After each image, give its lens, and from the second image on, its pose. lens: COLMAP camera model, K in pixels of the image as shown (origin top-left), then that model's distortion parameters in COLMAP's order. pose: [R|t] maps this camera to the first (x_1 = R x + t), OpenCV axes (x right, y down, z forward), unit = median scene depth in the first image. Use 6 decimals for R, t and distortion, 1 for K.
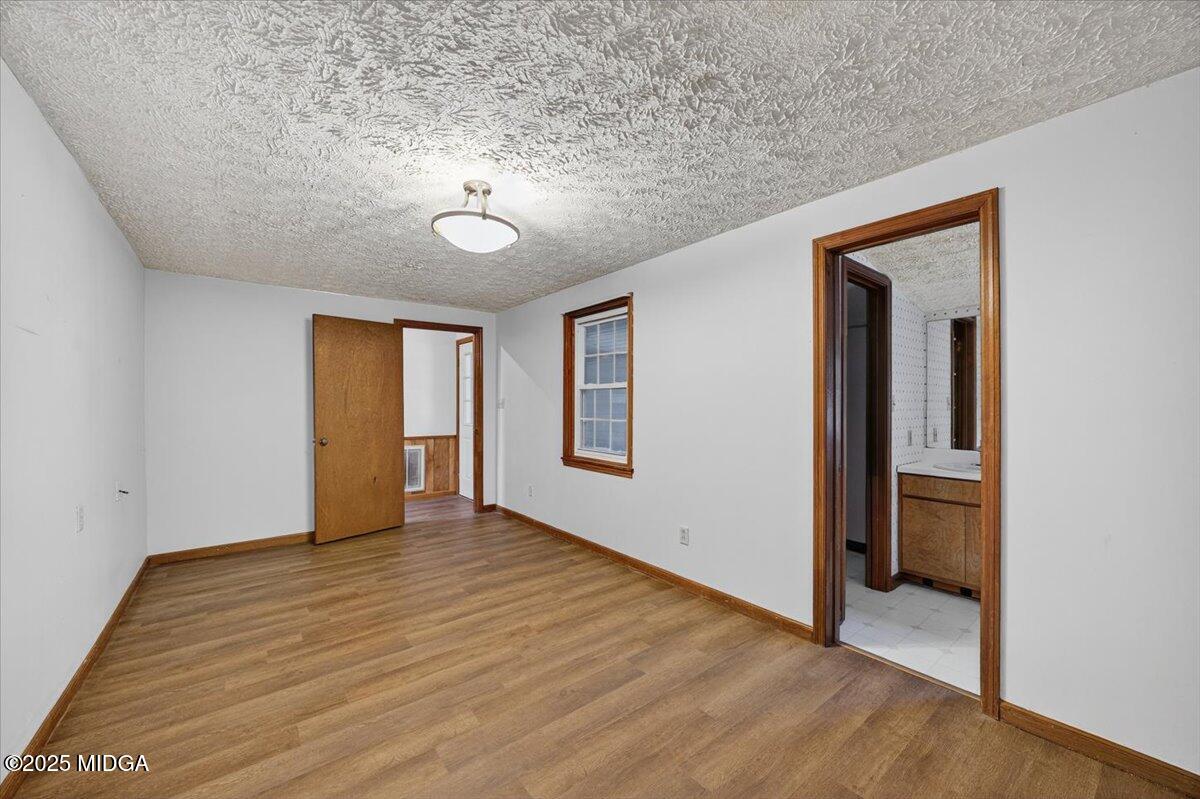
lens RADIAL K [[461.3, 0, 596.5], [0, 461.3, 399.2], [0, 0, 1]] dist [-0.000299, 0.000065]
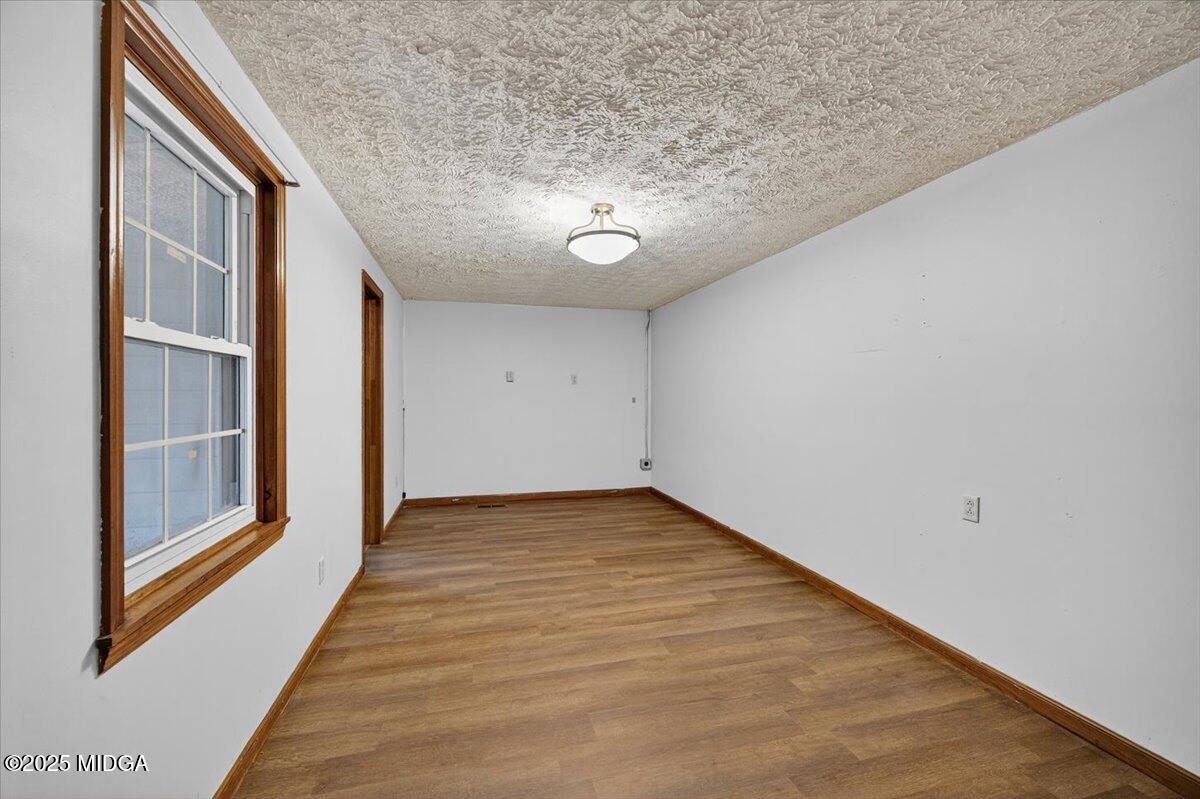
lens RADIAL K [[461.3, 0, 596.5], [0, 461.3, 399.2], [0, 0, 1]] dist [-0.000299, 0.000065]
pose [[-0.923470, -0.008476, 0.383577, -0.691741], [-0.009295, 0.999957, -0.000280, 0.020285], [-0.383558, -0.003824, -0.923509, 2.090660]]
